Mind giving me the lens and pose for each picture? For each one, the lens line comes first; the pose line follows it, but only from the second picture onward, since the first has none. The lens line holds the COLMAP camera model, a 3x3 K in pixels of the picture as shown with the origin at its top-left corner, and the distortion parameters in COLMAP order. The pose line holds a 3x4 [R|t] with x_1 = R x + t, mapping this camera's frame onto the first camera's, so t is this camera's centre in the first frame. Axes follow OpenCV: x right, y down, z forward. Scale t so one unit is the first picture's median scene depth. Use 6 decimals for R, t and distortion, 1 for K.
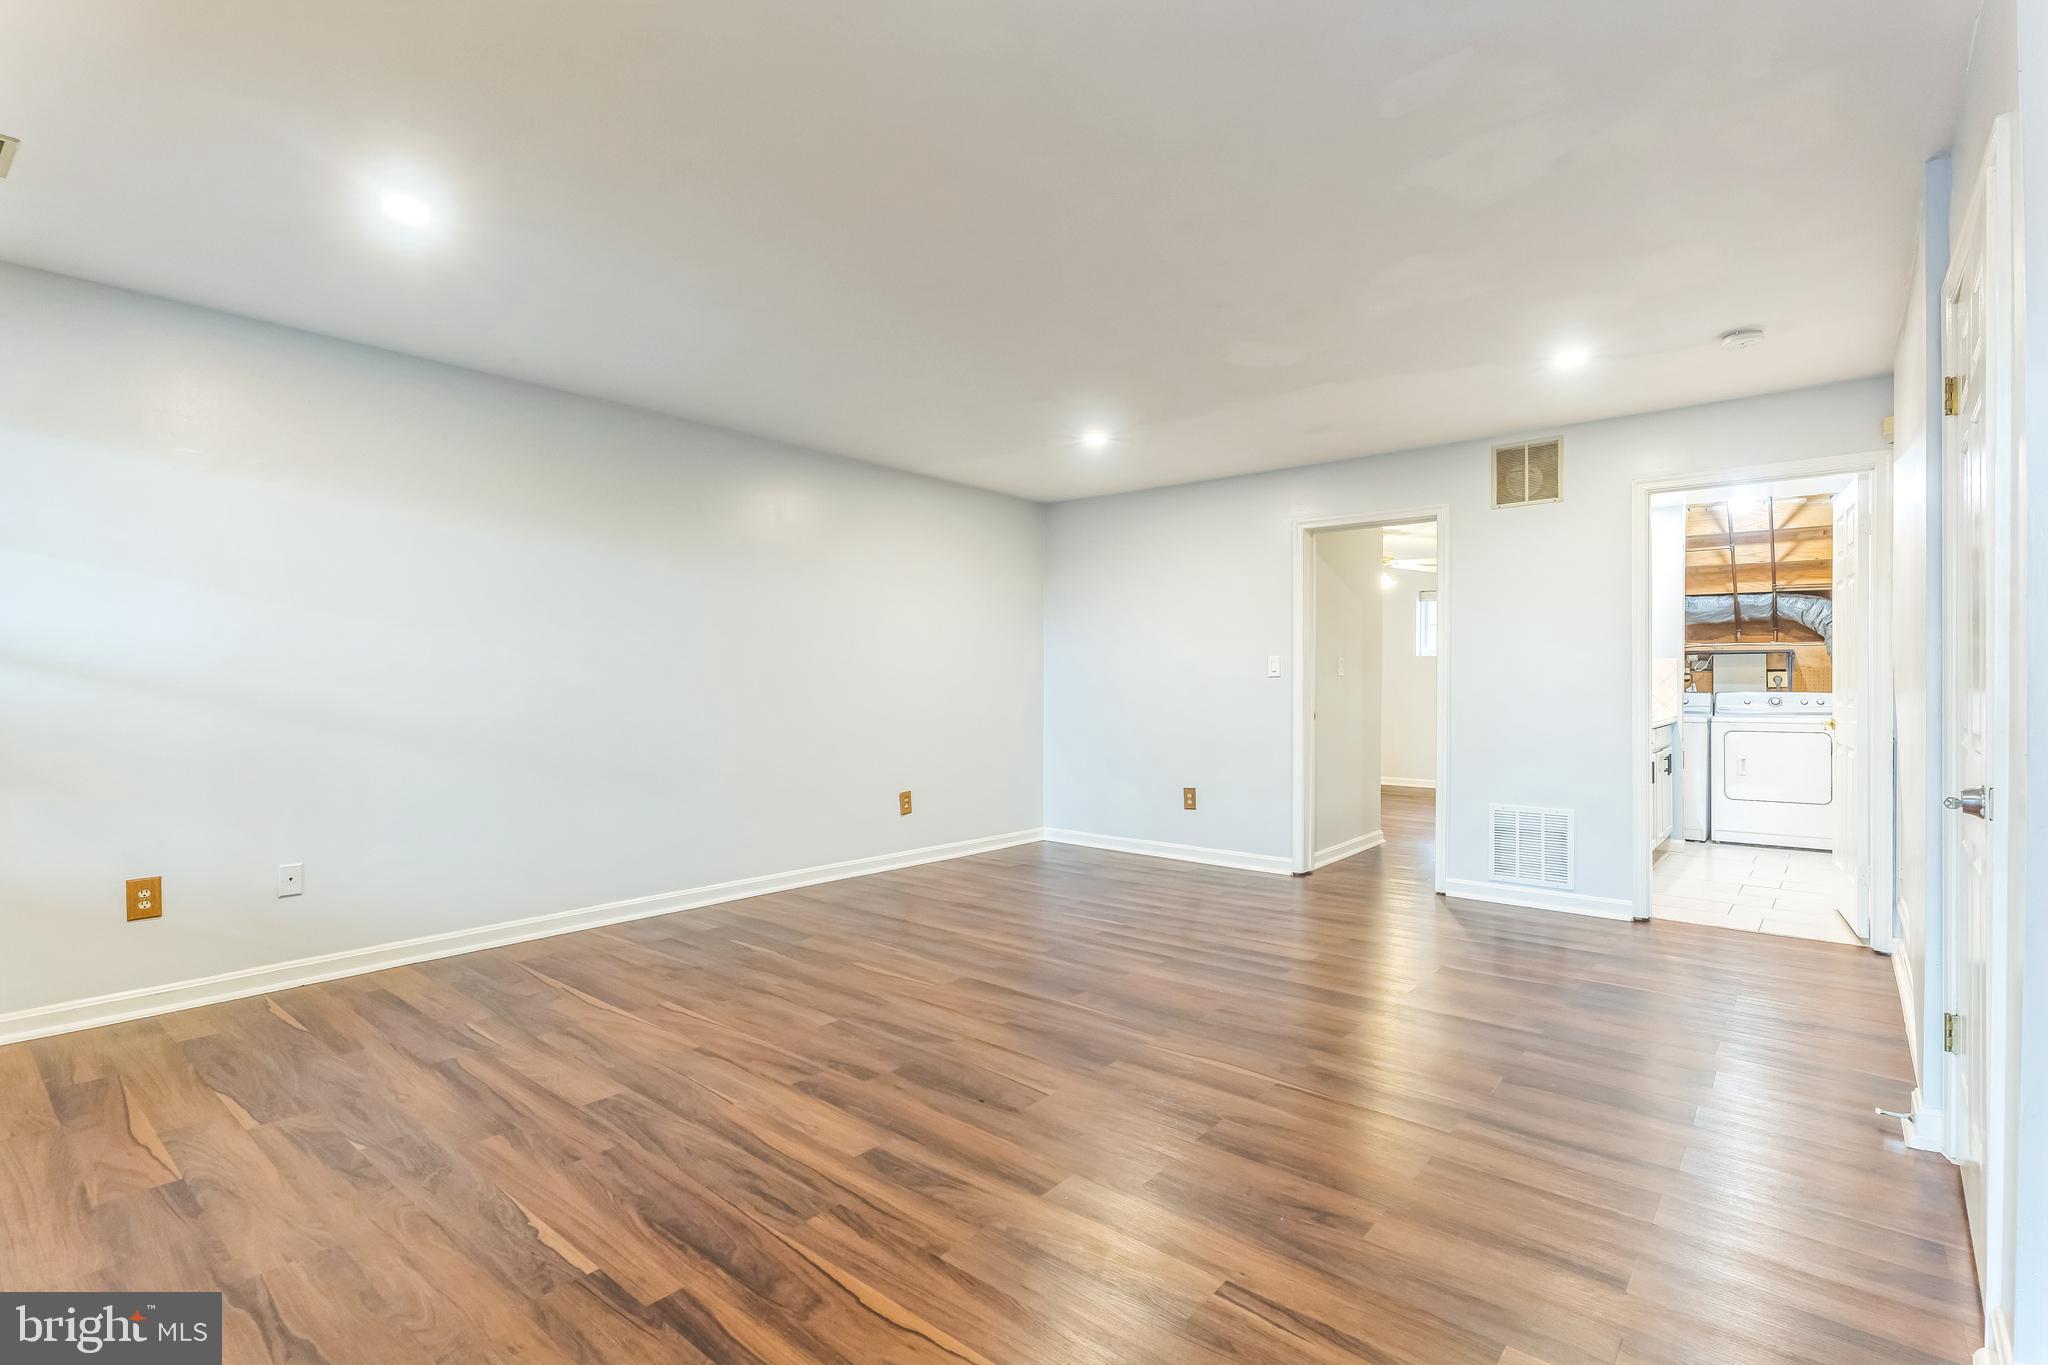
lens RADIAL K [[963.8, 0, 1024.3], [0, 963.8, 673.4], [0, 0, 1]] dist [-0.004049, -0.000204]
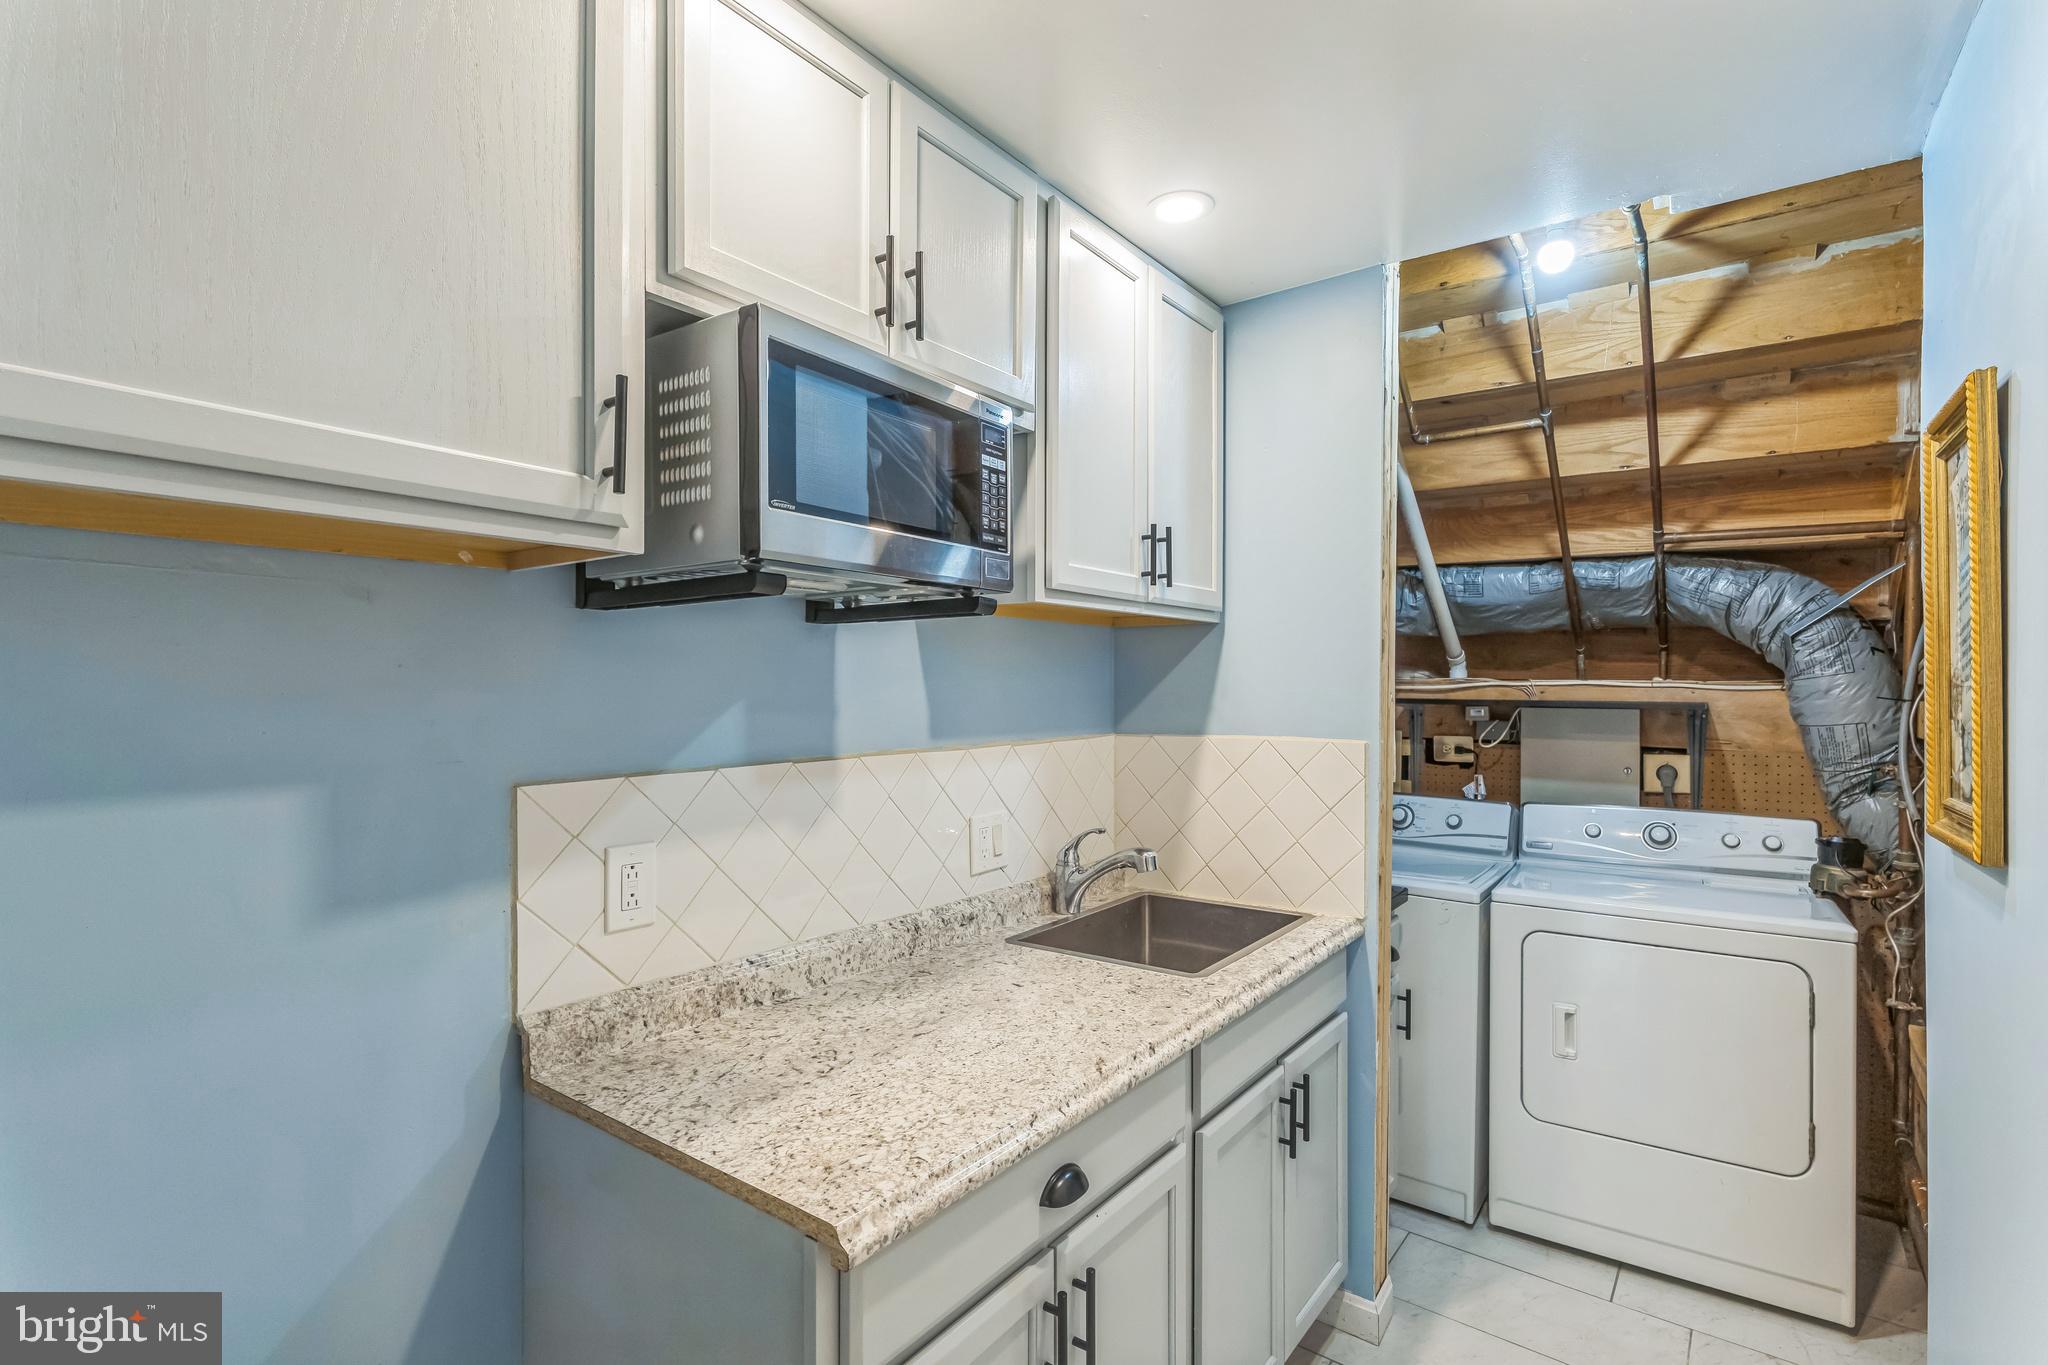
lens RADIAL K [[963.8, 0, 1020.9], [0, 963.8, 689.2], [0, 0, 1]] dist [-0.004049, -0.000204]
pose [[0.998133, -0.003163, 0.060994, 0.500109], [0.002264, 0.999888, 0.014793, -0.035792], [-0.061034, -0.014627, 0.998028, 0.628973]]
